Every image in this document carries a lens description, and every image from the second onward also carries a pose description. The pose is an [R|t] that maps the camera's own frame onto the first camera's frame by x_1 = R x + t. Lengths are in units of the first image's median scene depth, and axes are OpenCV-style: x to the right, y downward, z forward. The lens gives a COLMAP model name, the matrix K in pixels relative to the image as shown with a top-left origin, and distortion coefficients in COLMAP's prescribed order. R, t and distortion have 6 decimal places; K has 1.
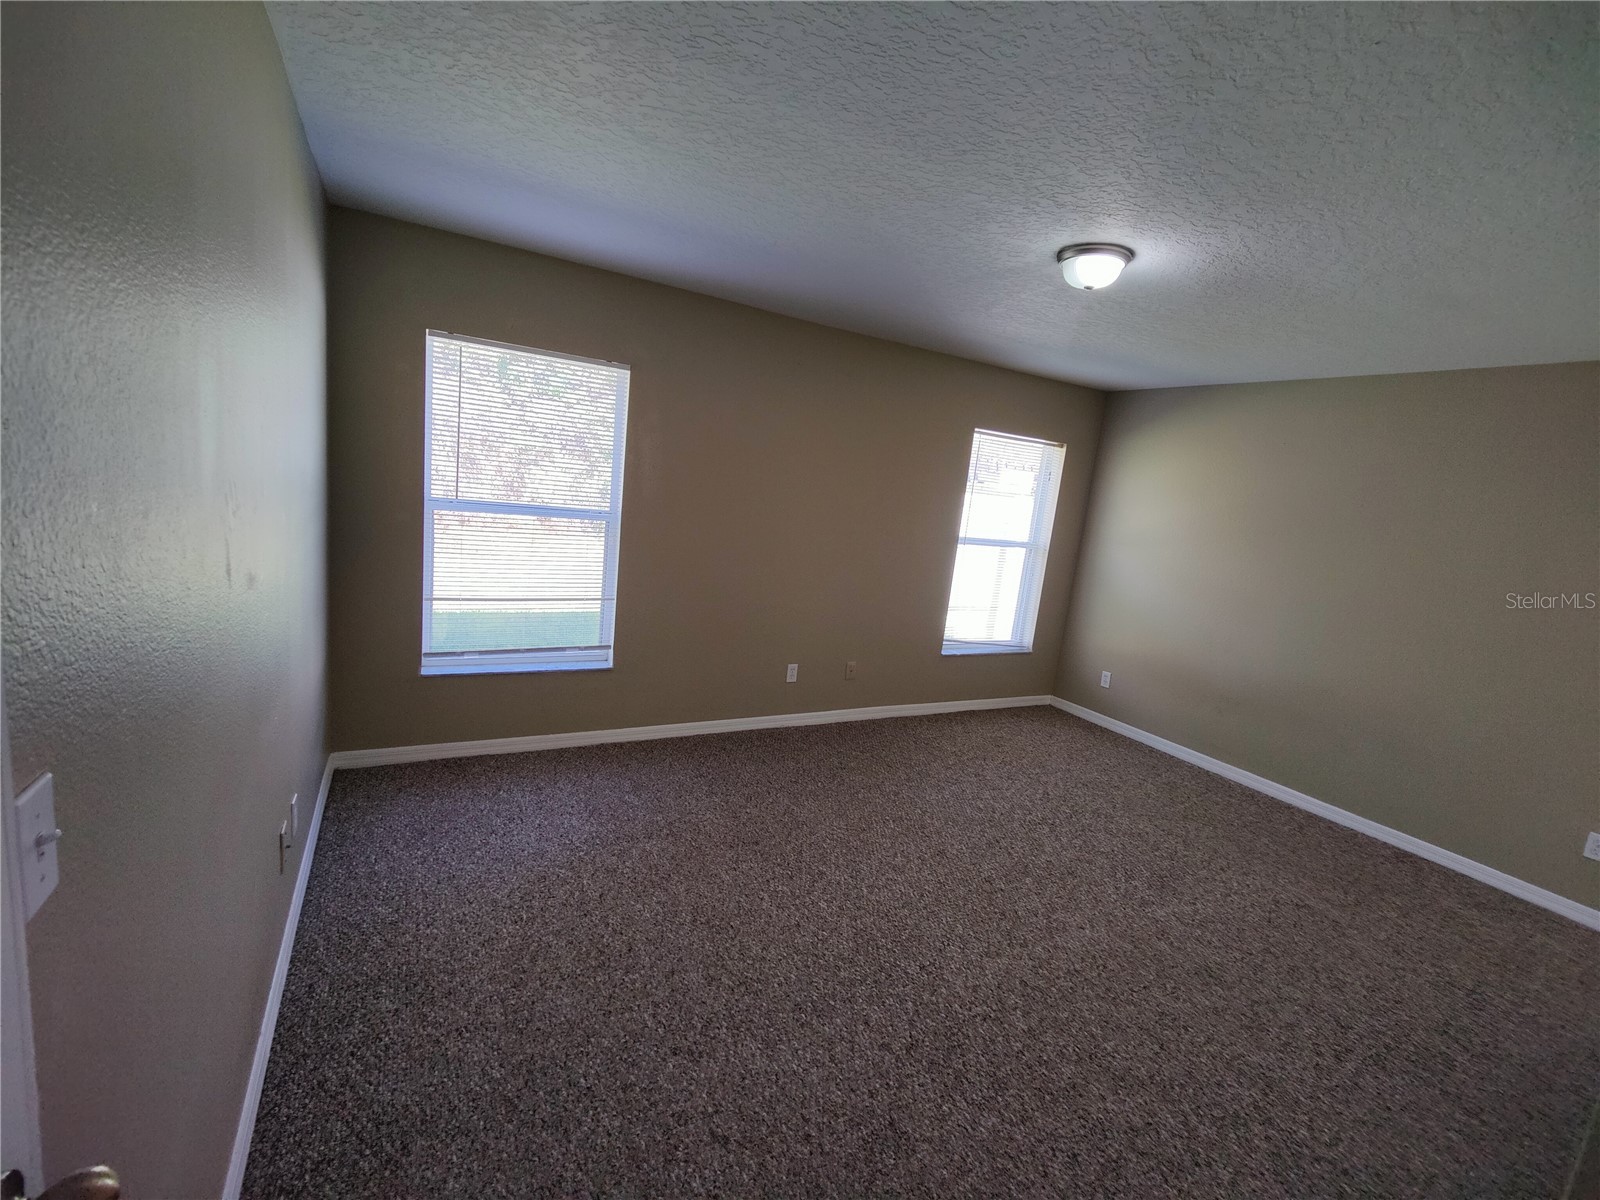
lens RADIAL K [[690.1, 0, 803.2], [0, 690.1, 597.0], [0, 0, 1]] dist [0.024228, -0.015478]
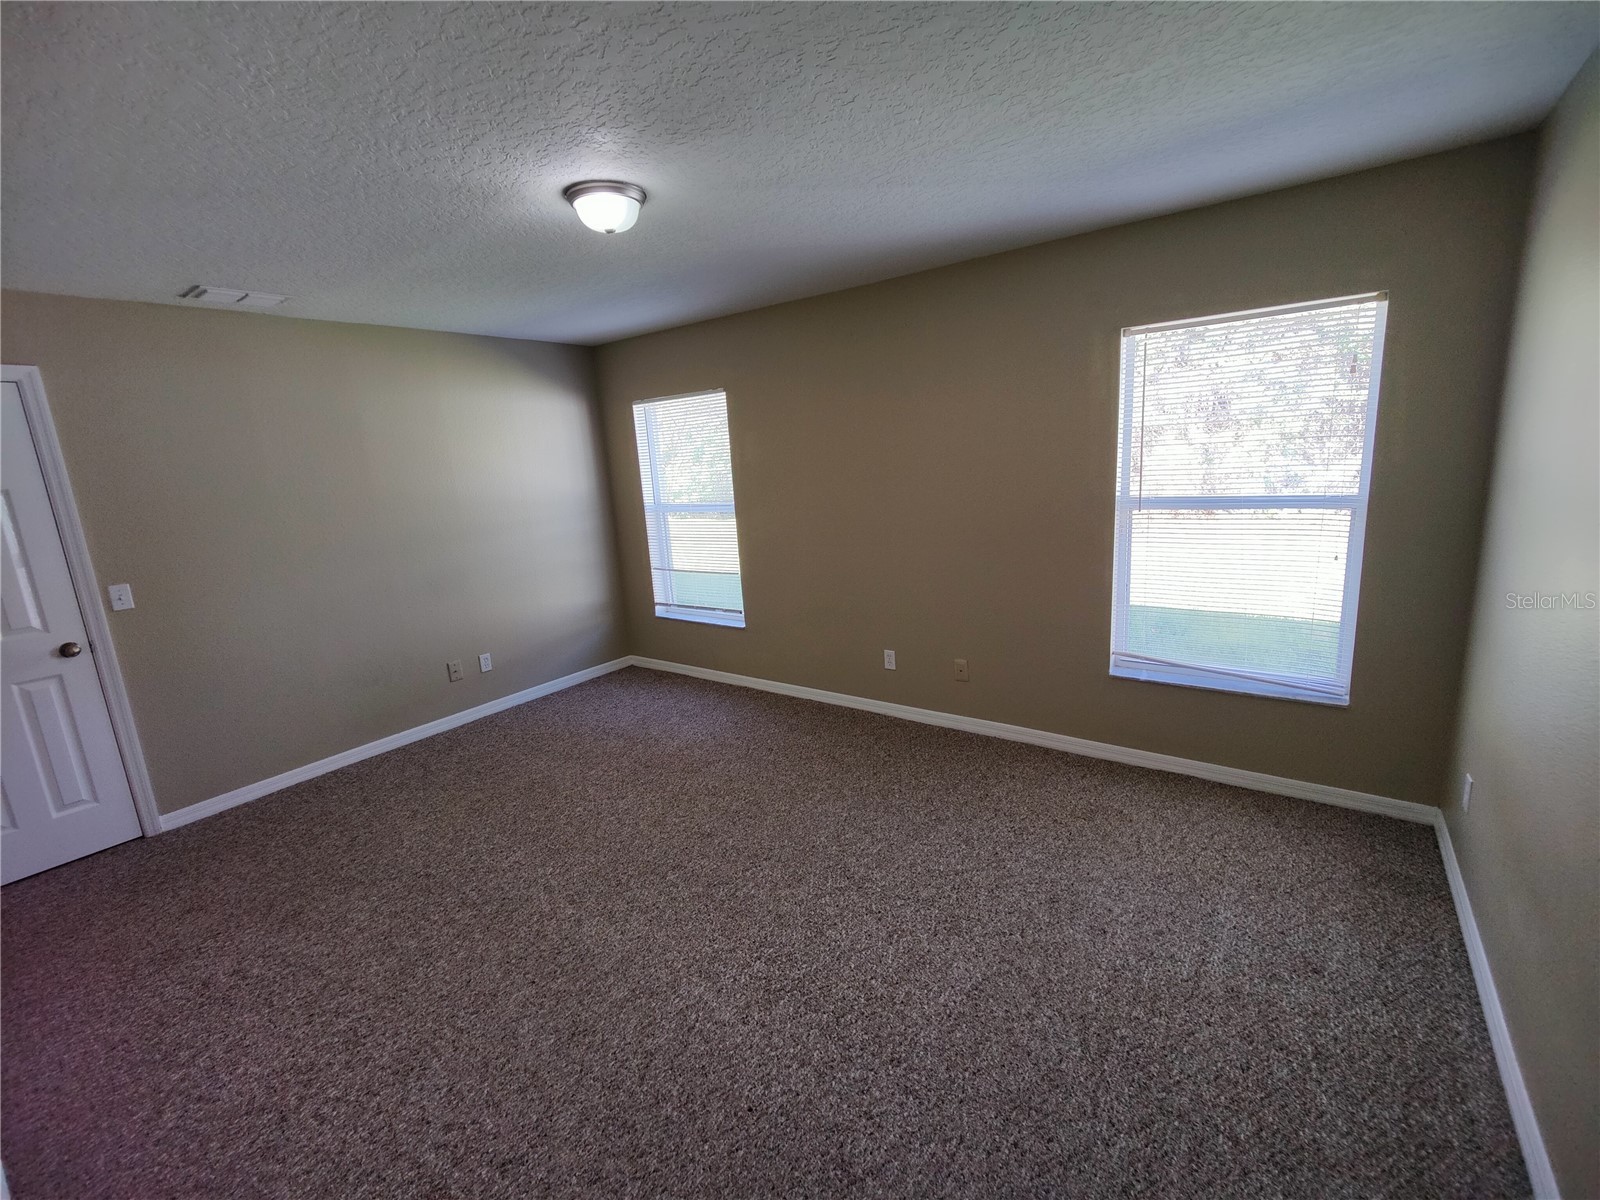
lens RADIAL K [[687.8, 0, 801.8], [0, 687.8, 596.1], [0, 0, 1]] dist [0.041215, -0.032998]
pose [[0.397454, 0.052620, -0.916112, 0.922555], [-0.041976, 0.998352, 0.039133, -0.009885], [0.916662, 0.022901, 0.399007, 0.591177]]
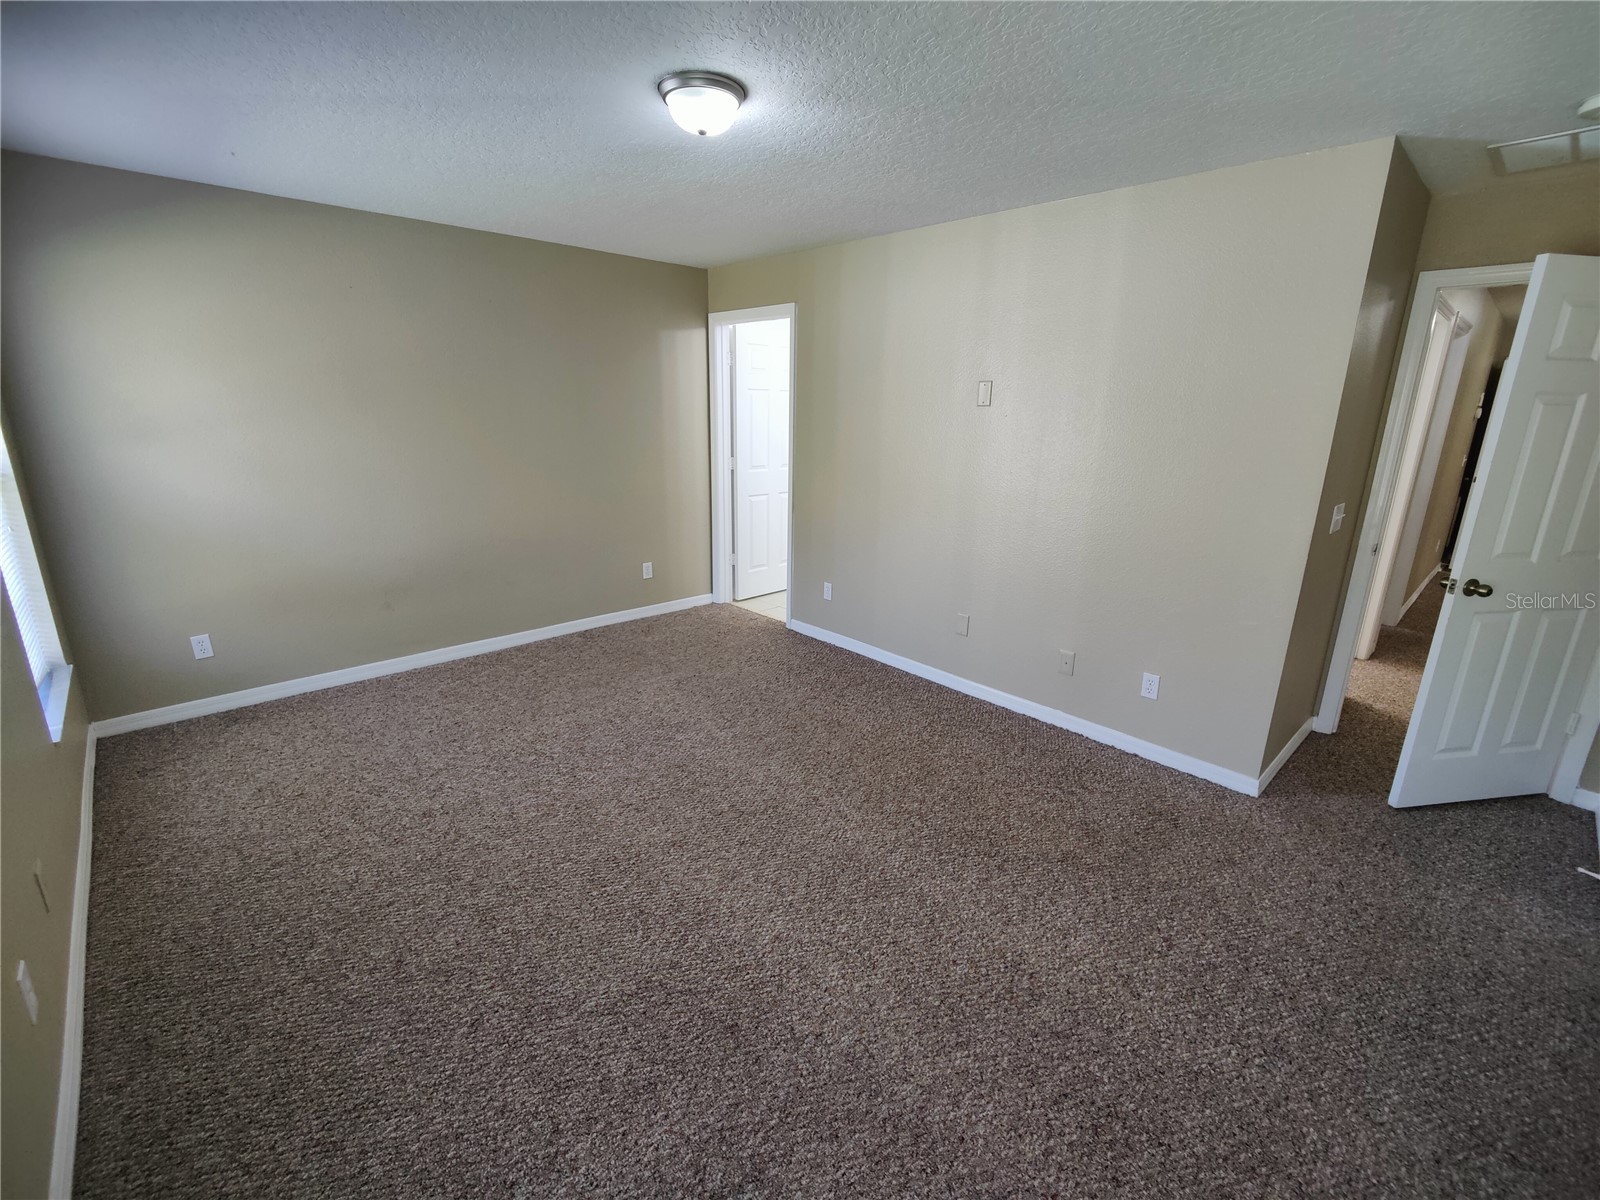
lens RADIAL K [[690.1, 0, 803.2], [0, 690.1, 597.0], [0, 0, 1]] dist [0.024228, -0.015478]
pose [[-0.238186, -0.372956, 0.896756, -0.384445], [0.113482, 0.906318, 0.407074, -0.179124], [-0.964567, 0.198725, -0.173549, 0.765652]]
